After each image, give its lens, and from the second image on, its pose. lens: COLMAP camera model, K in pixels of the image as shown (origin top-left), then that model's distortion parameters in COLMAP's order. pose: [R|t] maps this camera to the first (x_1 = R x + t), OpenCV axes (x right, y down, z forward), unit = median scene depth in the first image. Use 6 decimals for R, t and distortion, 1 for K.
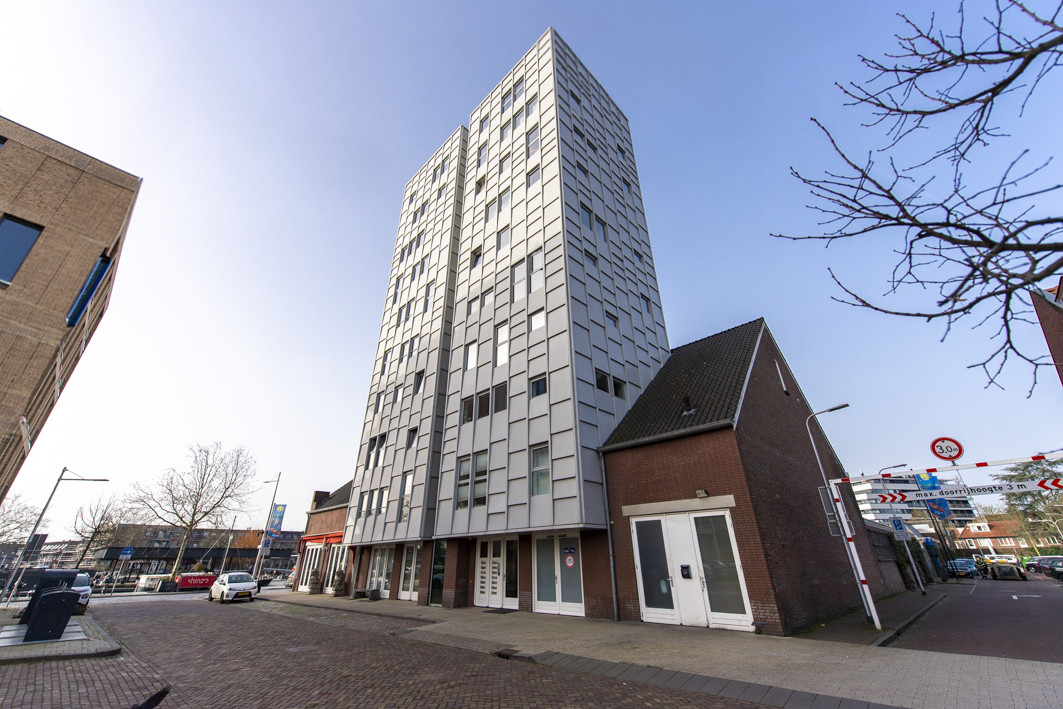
lens RADIAL K [[429.4, 0, 529.0], [0, 429.4, 337.5], [0, 0, 1]] dist [0.000550, -0.000084]
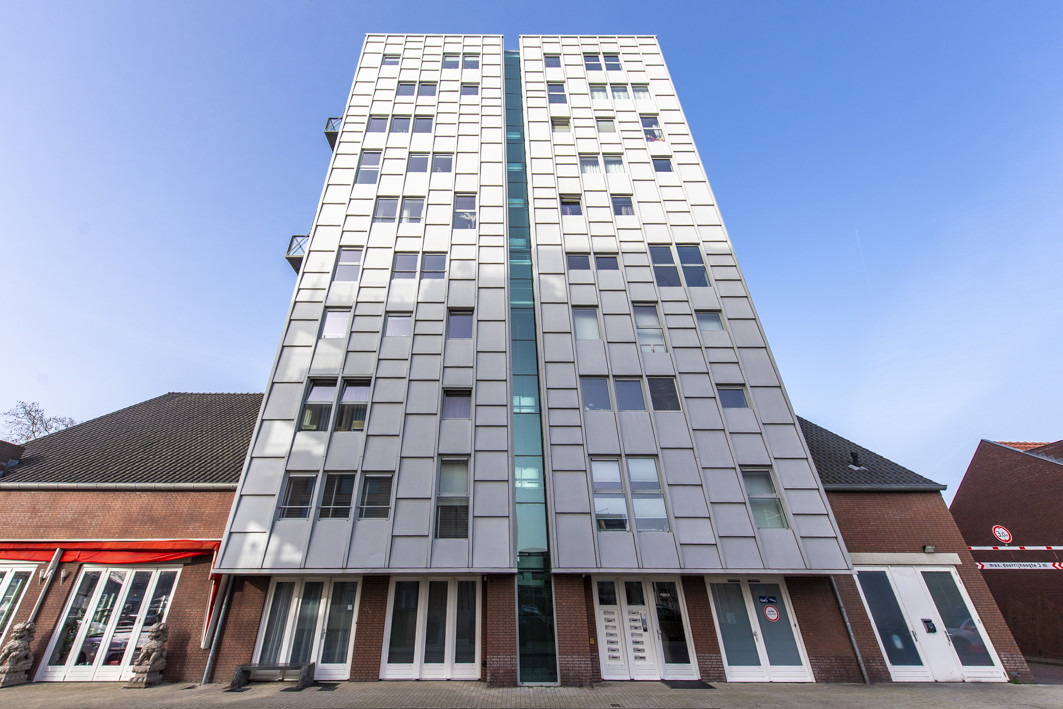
lens RADIAL K [[439.5, 0, 531.5], [0, 439.5, 354.5], [0, 0, 1]] dist [0.001537, -0.000644]
pose [[0.695081, 0.368214, 0.617480, -0.887470], [-0.342184, 0.924802, -0.166287, 0.345082], [-0.632276, -0.095709, 0.768809, 0.660506]]
